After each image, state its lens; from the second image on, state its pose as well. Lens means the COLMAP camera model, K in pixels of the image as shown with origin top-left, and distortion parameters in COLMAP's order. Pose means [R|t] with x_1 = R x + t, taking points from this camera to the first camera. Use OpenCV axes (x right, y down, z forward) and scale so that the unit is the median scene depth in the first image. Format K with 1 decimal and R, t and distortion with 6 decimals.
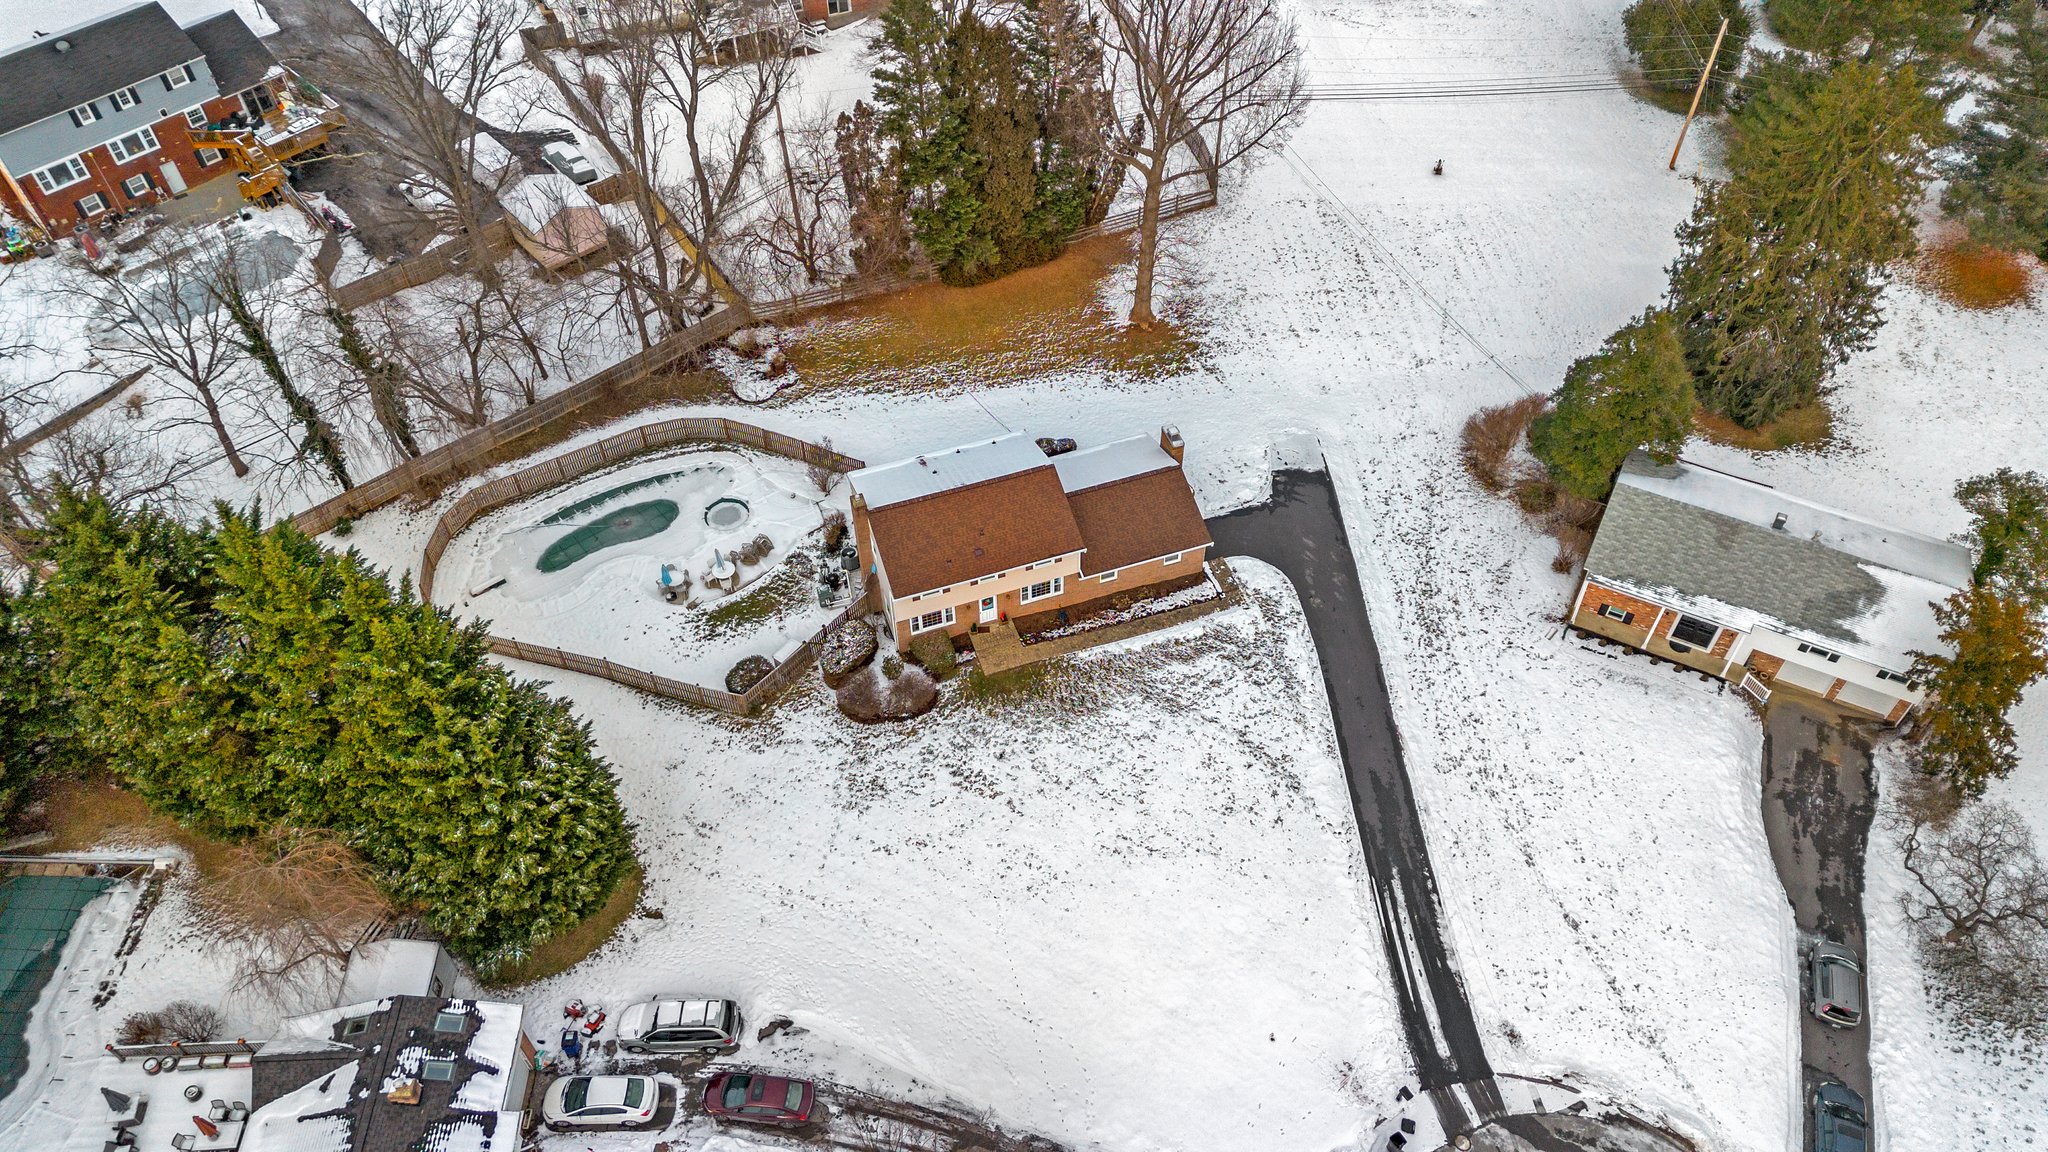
lens RADIAL K [[1448.7, 0, 1027.0], [0, 1448.7, 568.5], [0, 0, 1]] dist [0.059430, -0.060071]
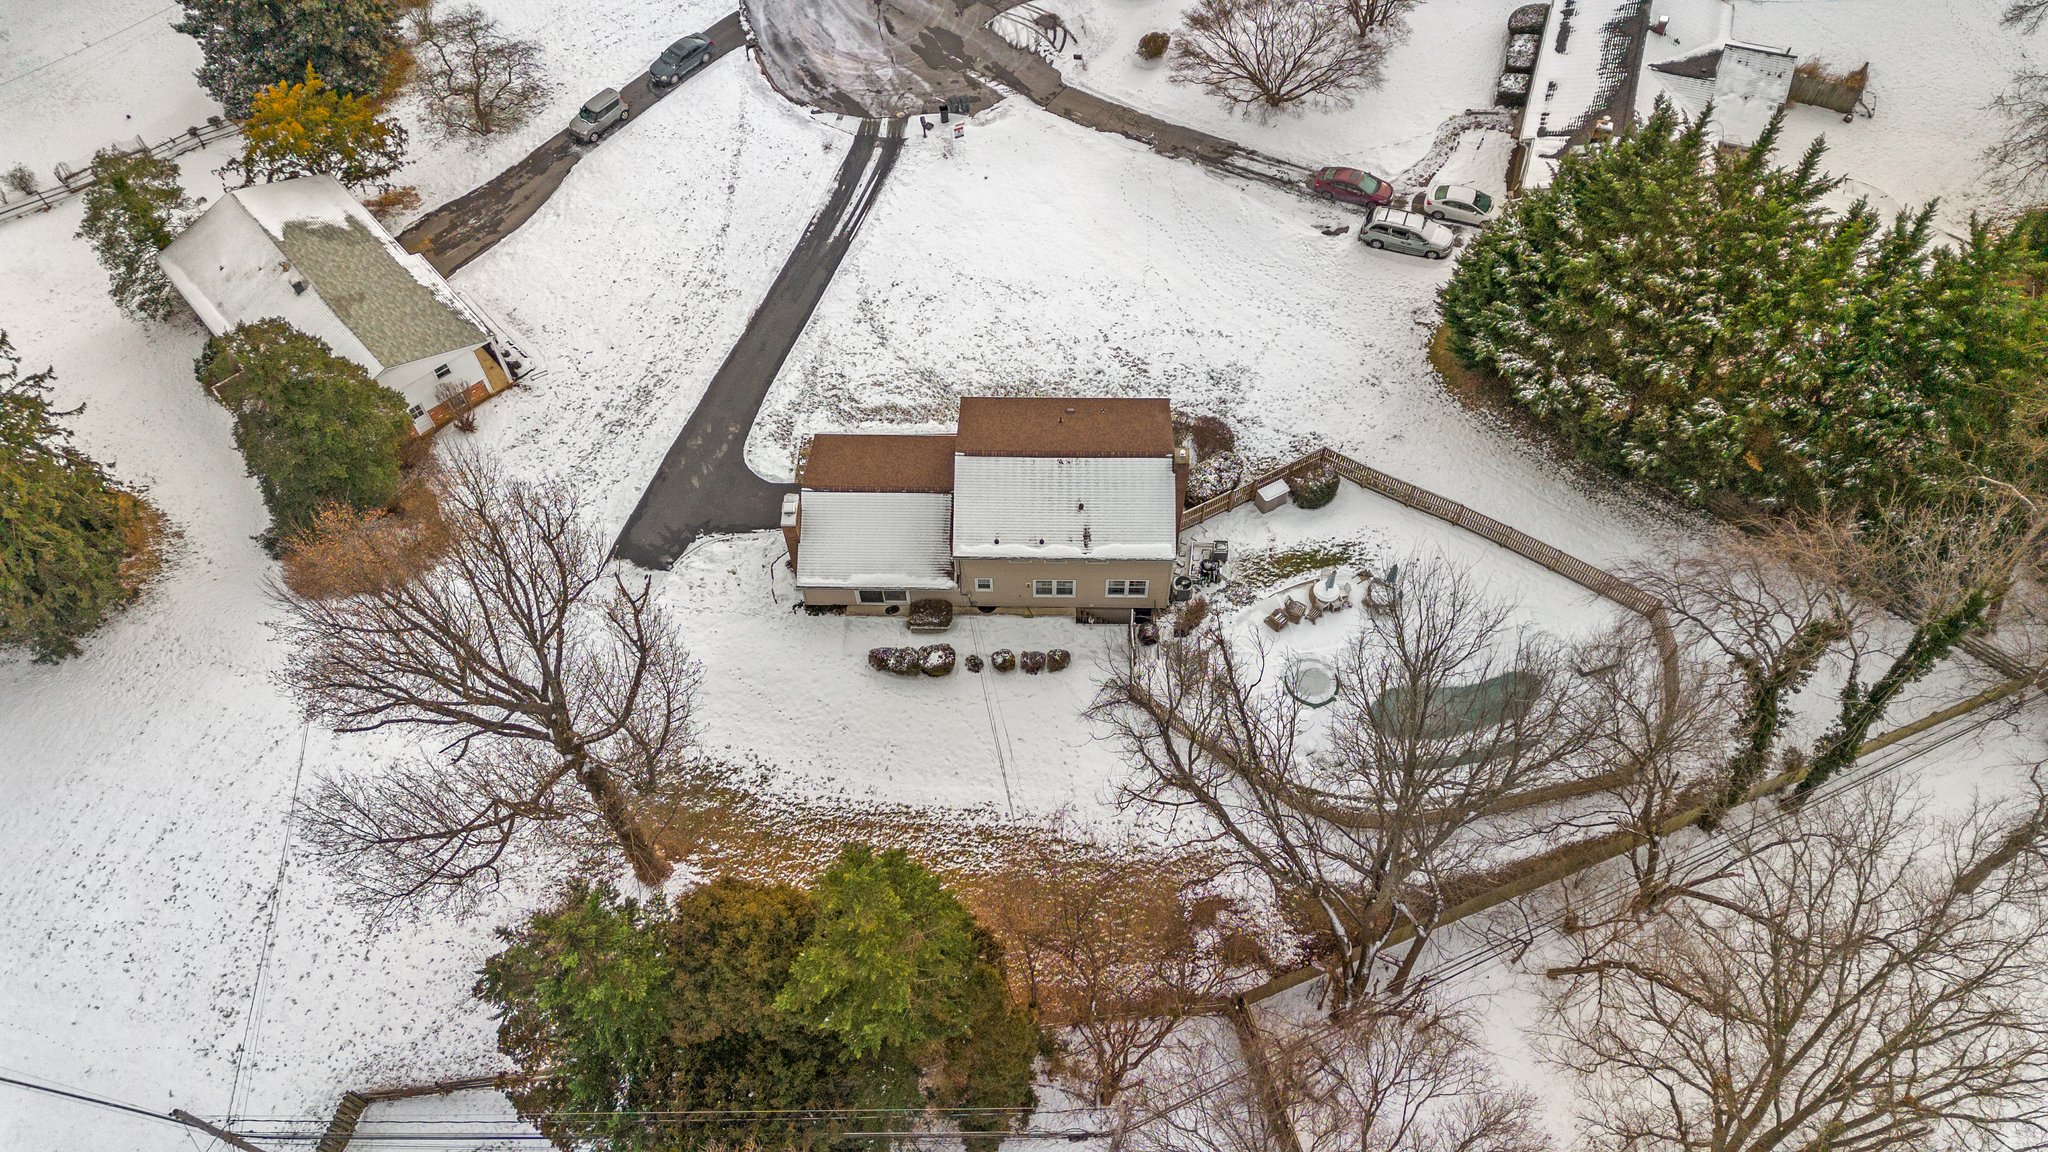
lens RADIAL K [[1448.7, 0, 1031.7], [0, 1448.7, 563.5], [0, 0, 1]] dist [0.059430, -0.060071]
pose [[-0.937384, -0.278646, 0.208969, -0.227225], [0.273207, -0.216119, 0.937363, -0.894328], [-0.216031, 0.935761, 0.278715, 0.801841]]
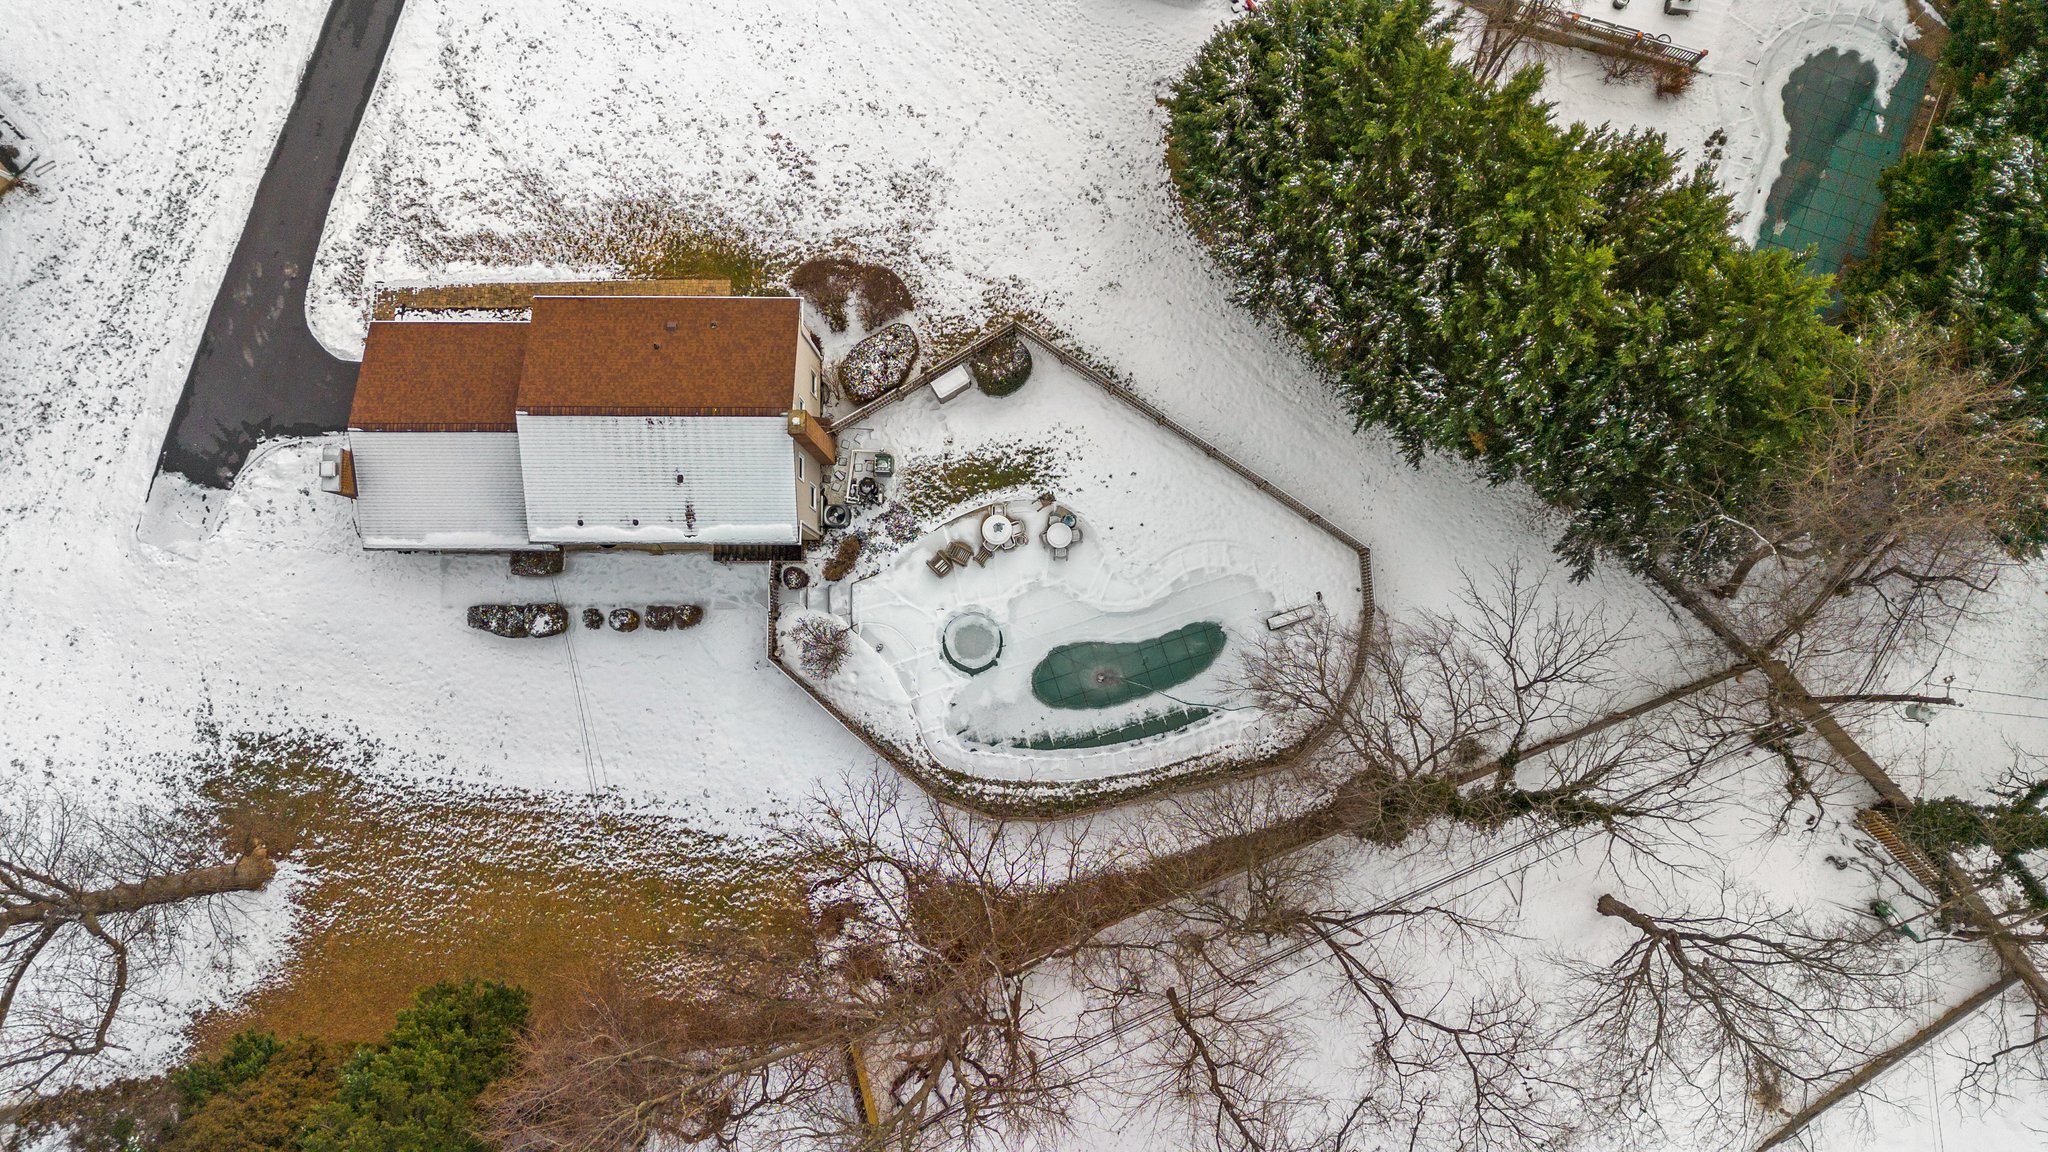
lens RADIAL K [[1448.7, 0, 1050.1], [0, 1448.7, 569.6], [0, 0, 1]] dist [0.059430, -0.060071]
pose [[-0.943832, -0.327817, 0.041446, -0.281800], [0.256591, -0.648107, 0.717021, -0.563607], [-0.208190, 0.687381, 0.695819, 0.498278]]
